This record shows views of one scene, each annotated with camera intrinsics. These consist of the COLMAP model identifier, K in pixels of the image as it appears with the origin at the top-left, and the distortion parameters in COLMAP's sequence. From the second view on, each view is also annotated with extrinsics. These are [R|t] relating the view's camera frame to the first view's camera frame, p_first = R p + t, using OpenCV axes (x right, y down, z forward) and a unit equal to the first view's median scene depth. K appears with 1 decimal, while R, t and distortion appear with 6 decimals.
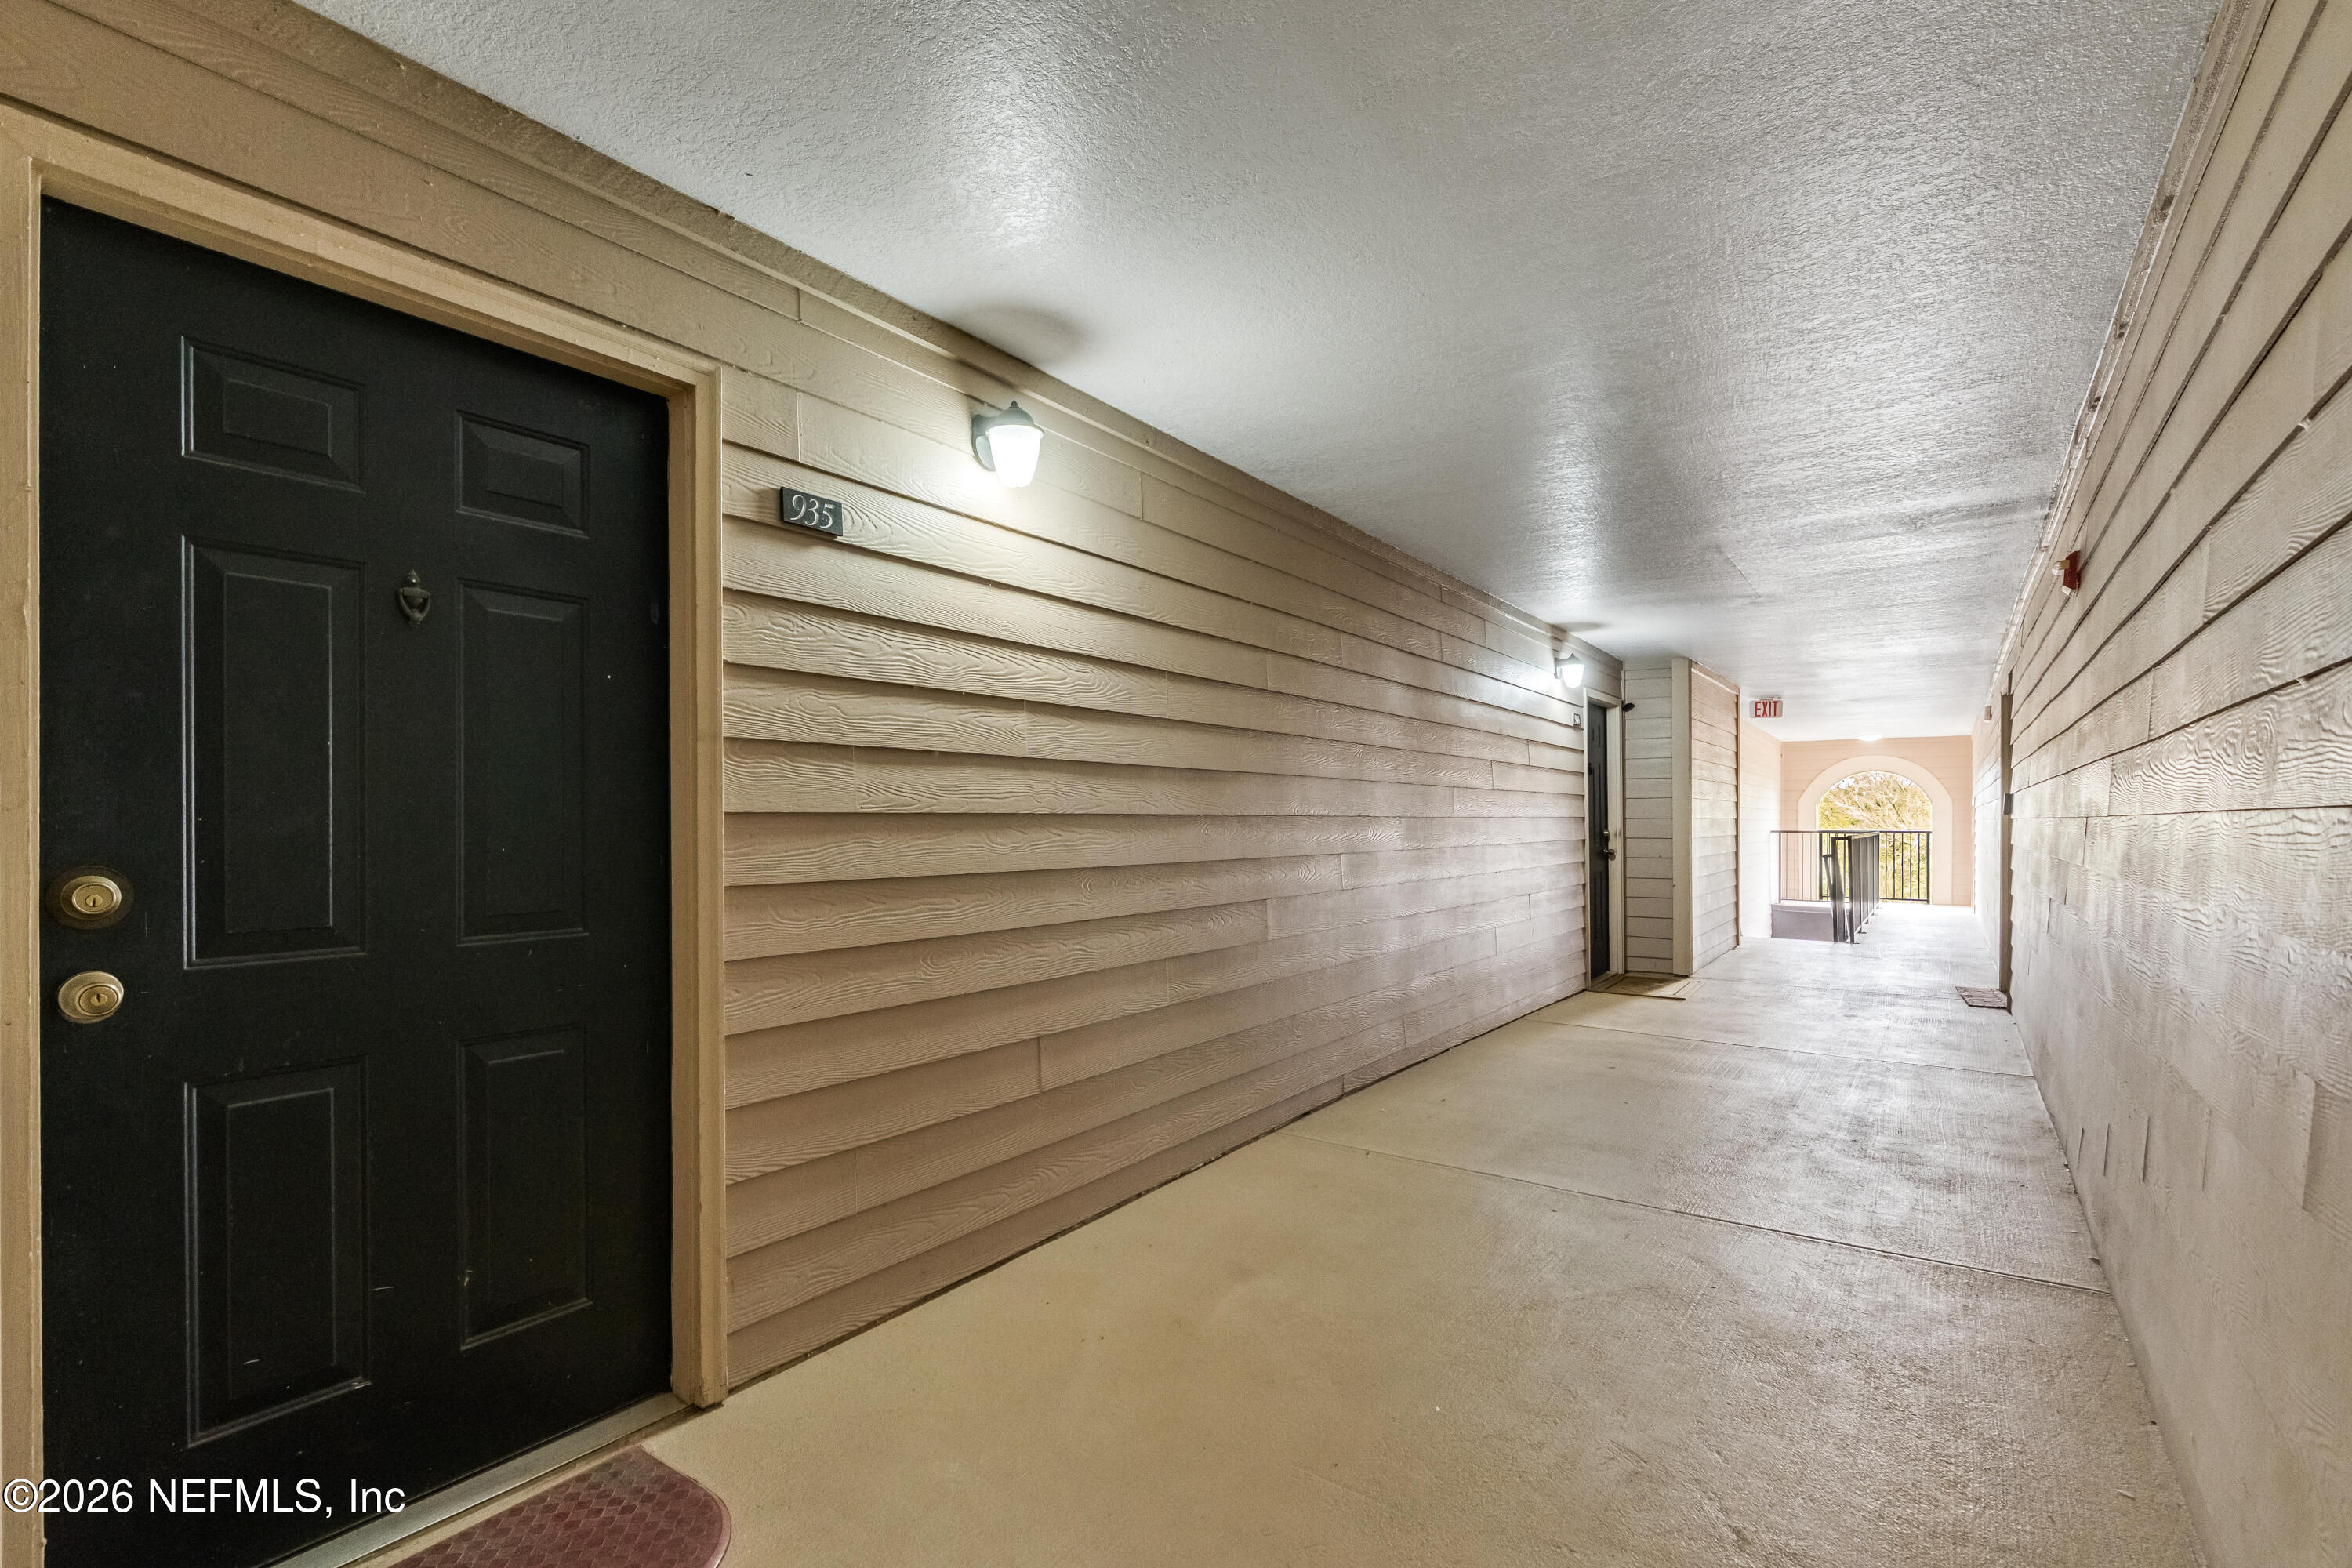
lens RADIAL K [[1055.4, 0, 1167.2], [0, 1055.4, 830.0], [0, 0, 1]] dist [-0.009564, 0.000102]
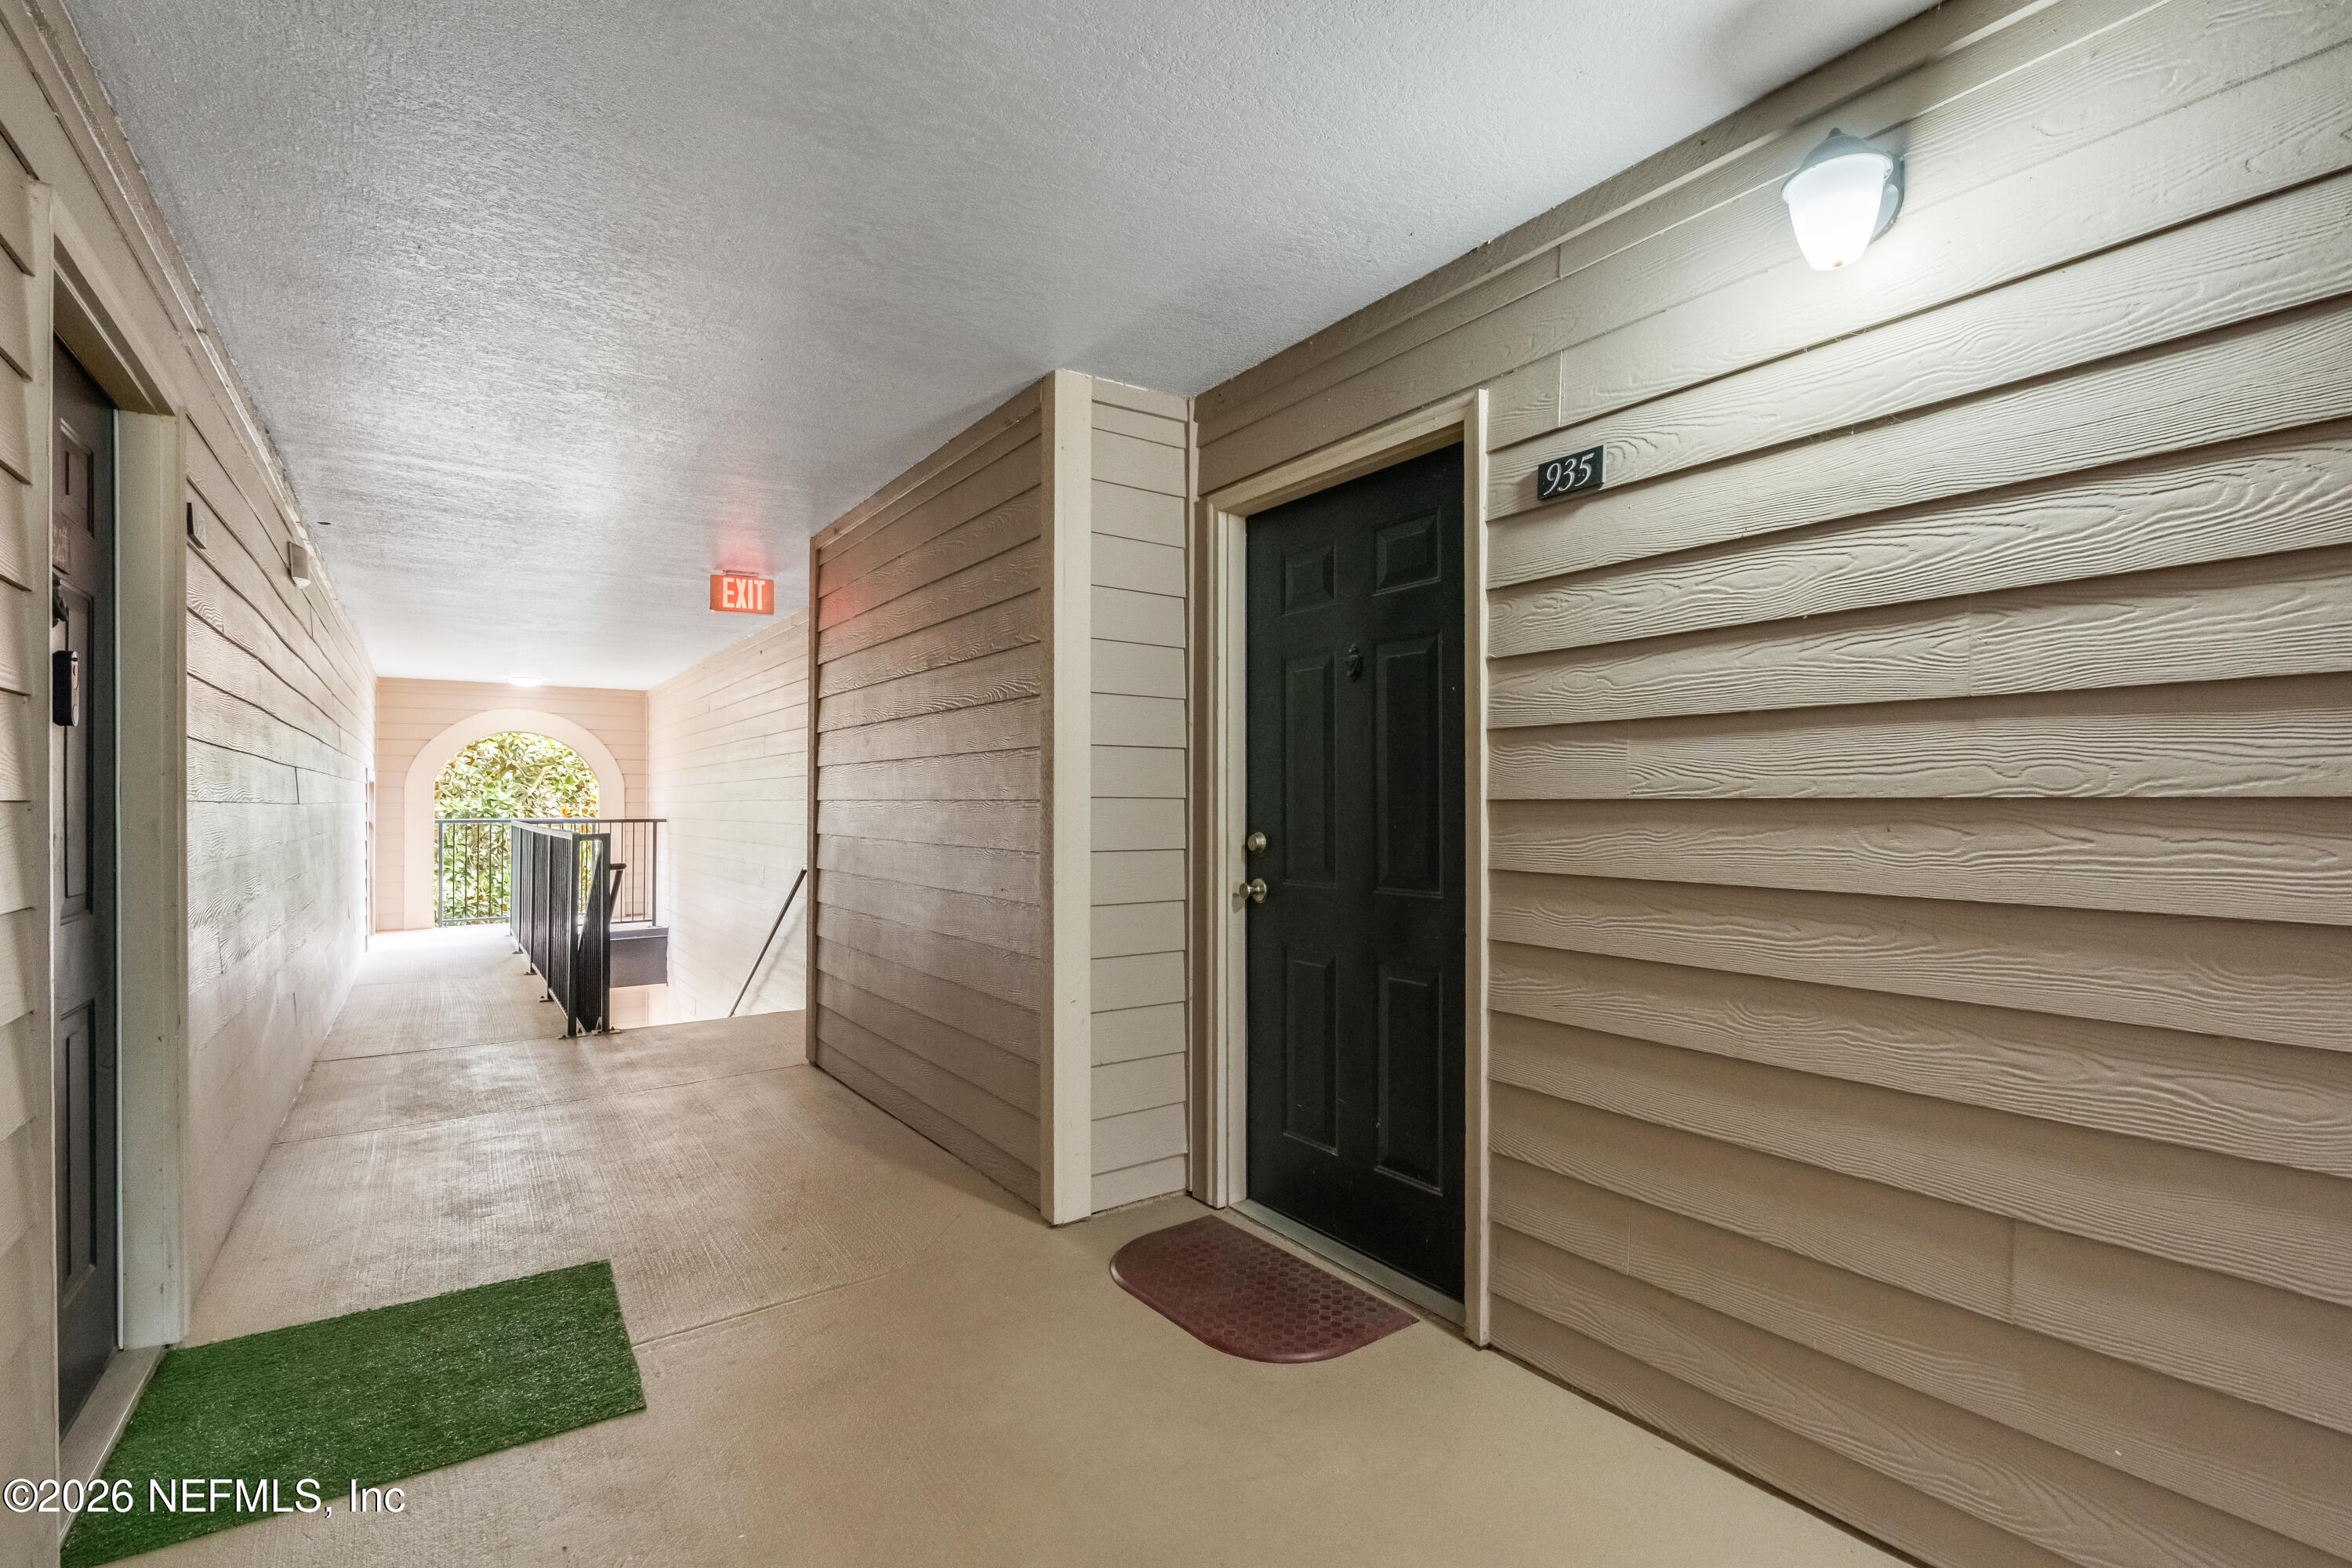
lens RADIAL K [[1055.4, 0, 1175.1], [0, 1055.4, 788.6], [0, 0, 1]] dist [-0.009564, 0.000102]
pose [[-0.318818, -0.005604, -0.947799, 0.655888], [-0.004116, 0.999981, -0.004528, -0.020460], [0.947807, 0.002458, -0.318836, 0.979650]]
